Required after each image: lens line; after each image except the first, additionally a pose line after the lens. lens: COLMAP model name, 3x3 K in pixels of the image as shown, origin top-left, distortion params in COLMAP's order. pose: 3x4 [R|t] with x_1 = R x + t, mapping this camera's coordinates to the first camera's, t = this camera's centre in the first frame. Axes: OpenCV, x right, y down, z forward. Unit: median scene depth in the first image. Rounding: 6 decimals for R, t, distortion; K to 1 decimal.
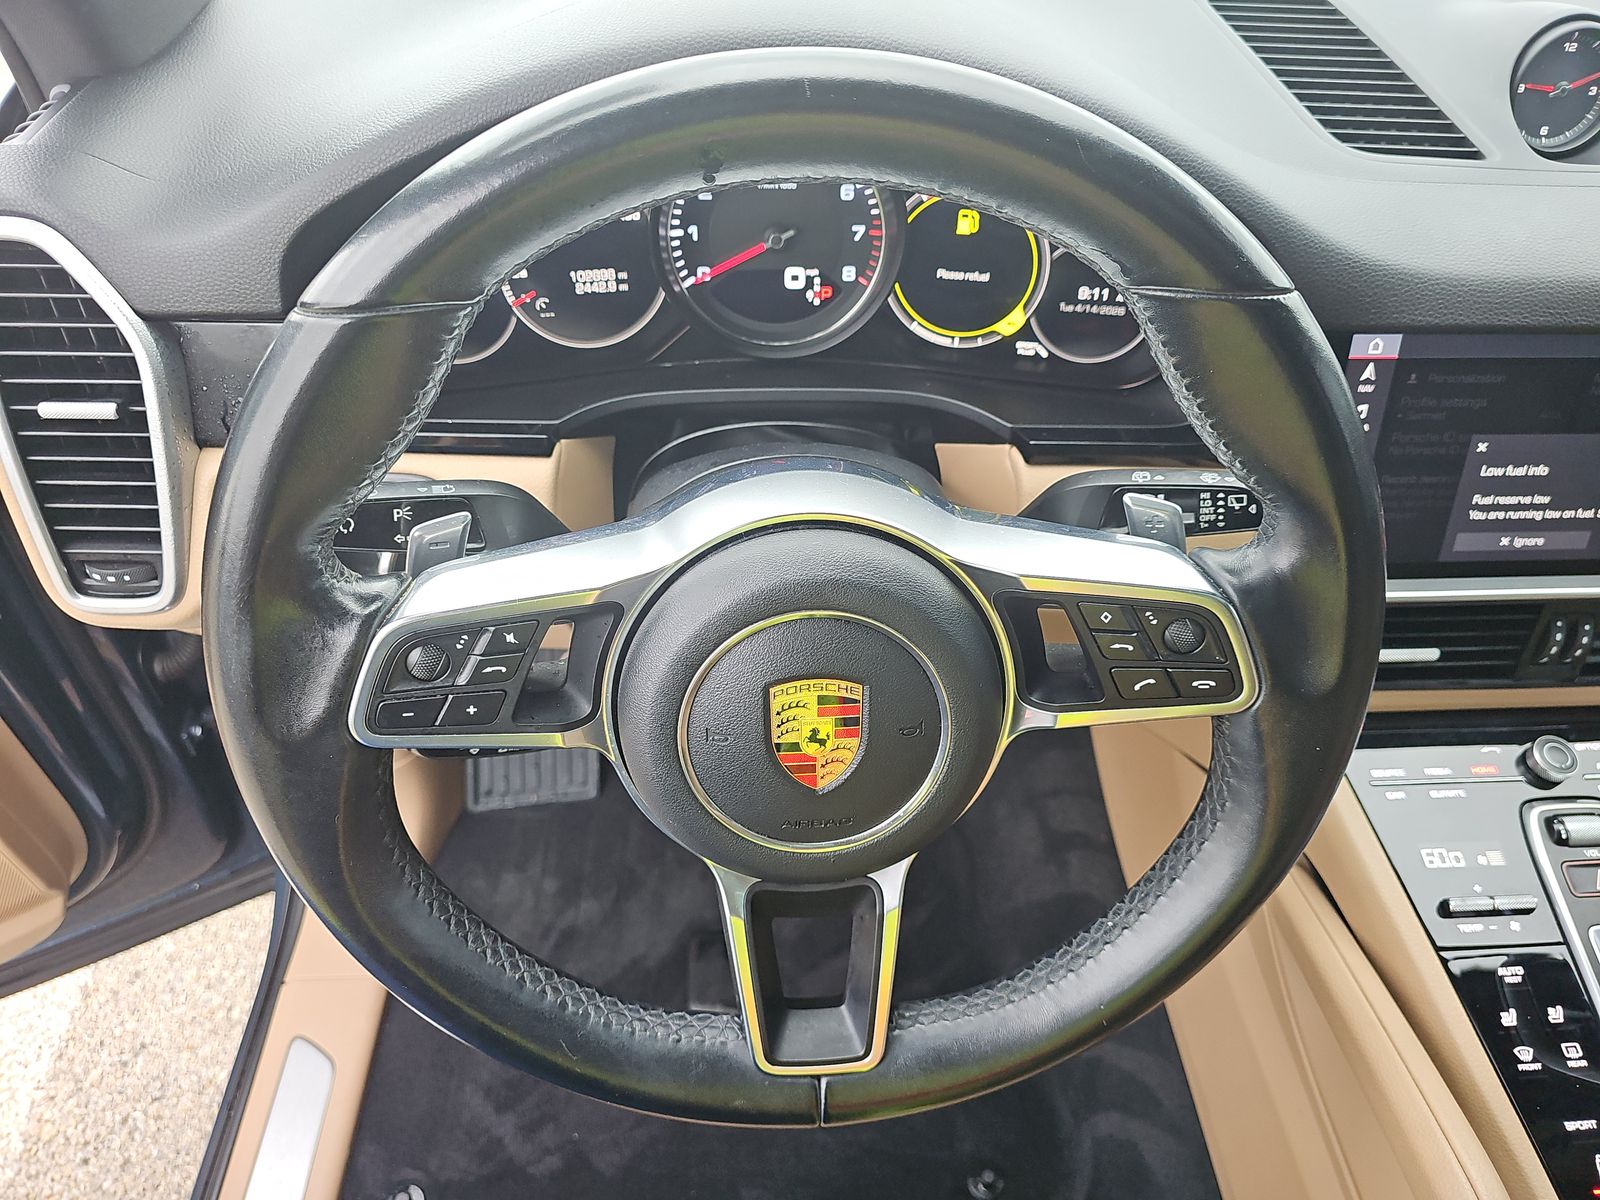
lens RADIAL K [[1066.7, 0, 826.1], [0, 1066.7, 593.1], [0, 0, 1]] dist [0.007400, -0.030142]
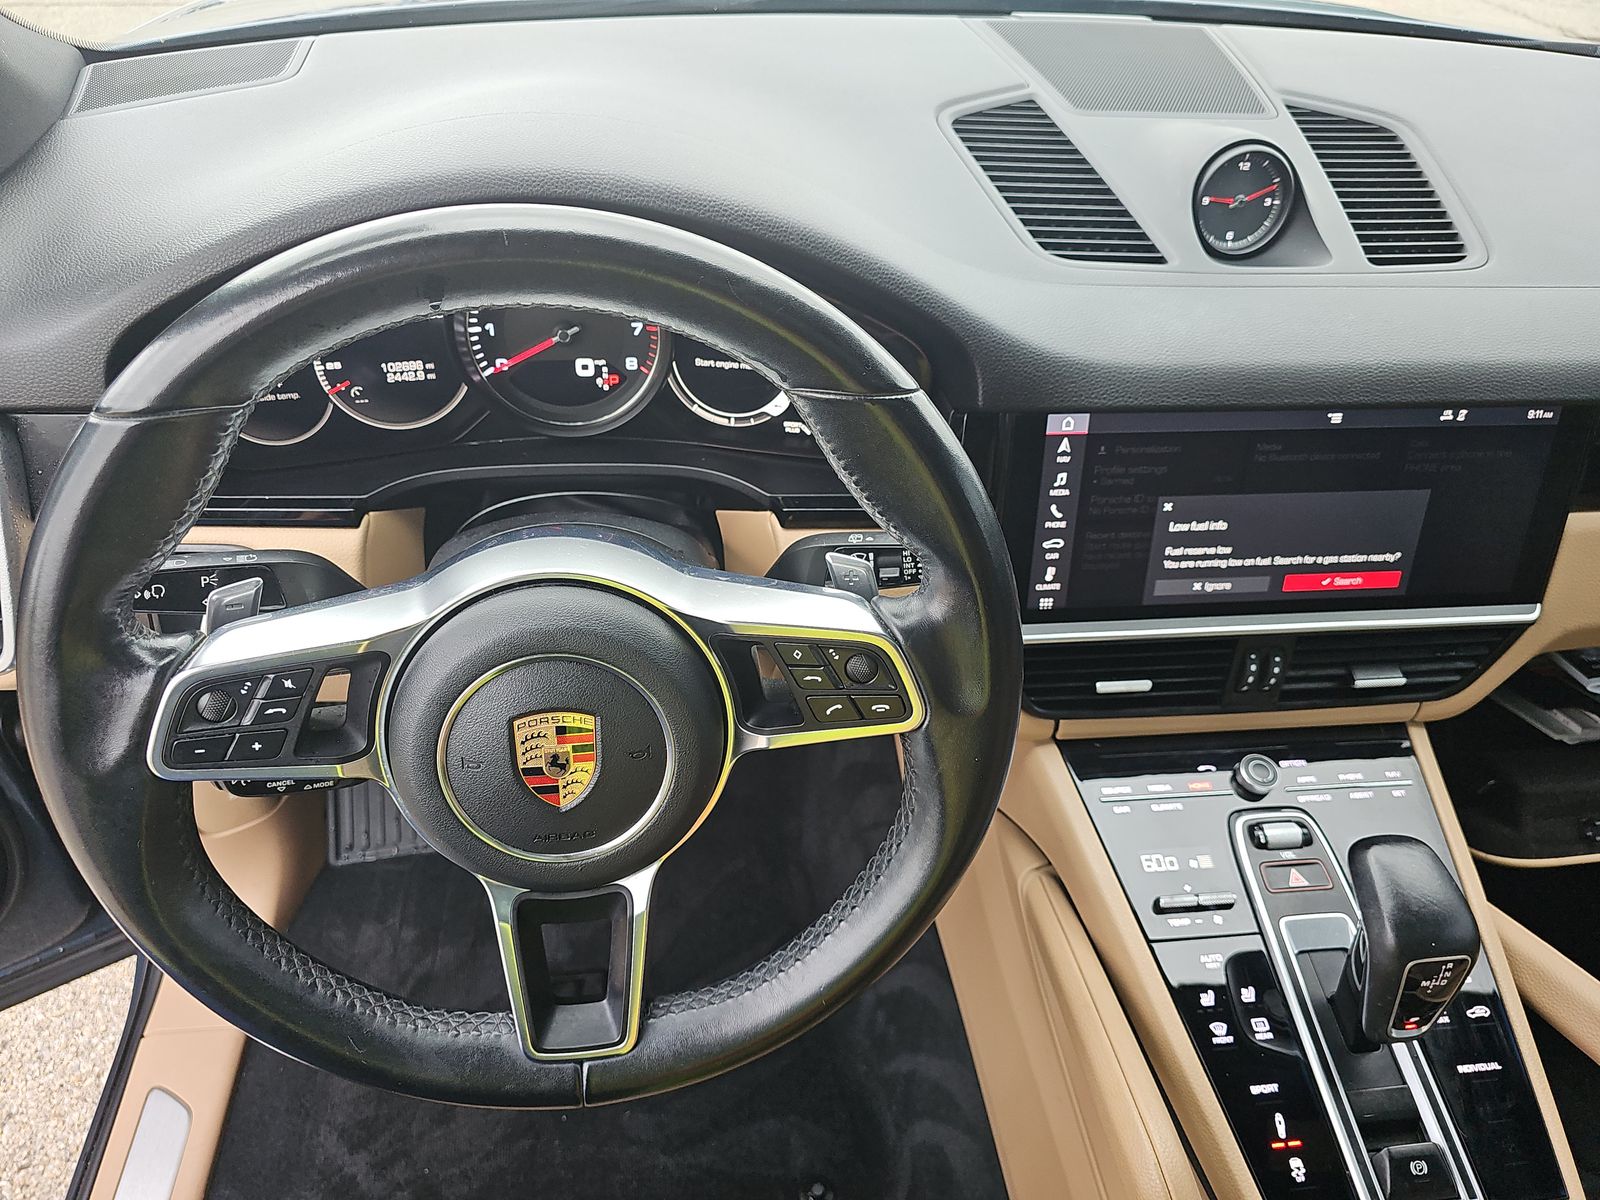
lens RADIAL K [[1066.8, 0, 801.5], [0, 1066.8, 607.9], [0, 0, 1]] dist [0.011253, -0.029875]
pose [[0.998169, -0.019698, 0.057186, 0.144704], [0.022008, 0.998956, -0.040040, 0.012778], [-0.056337, 0.041225, 0.997560, -0.151396]]
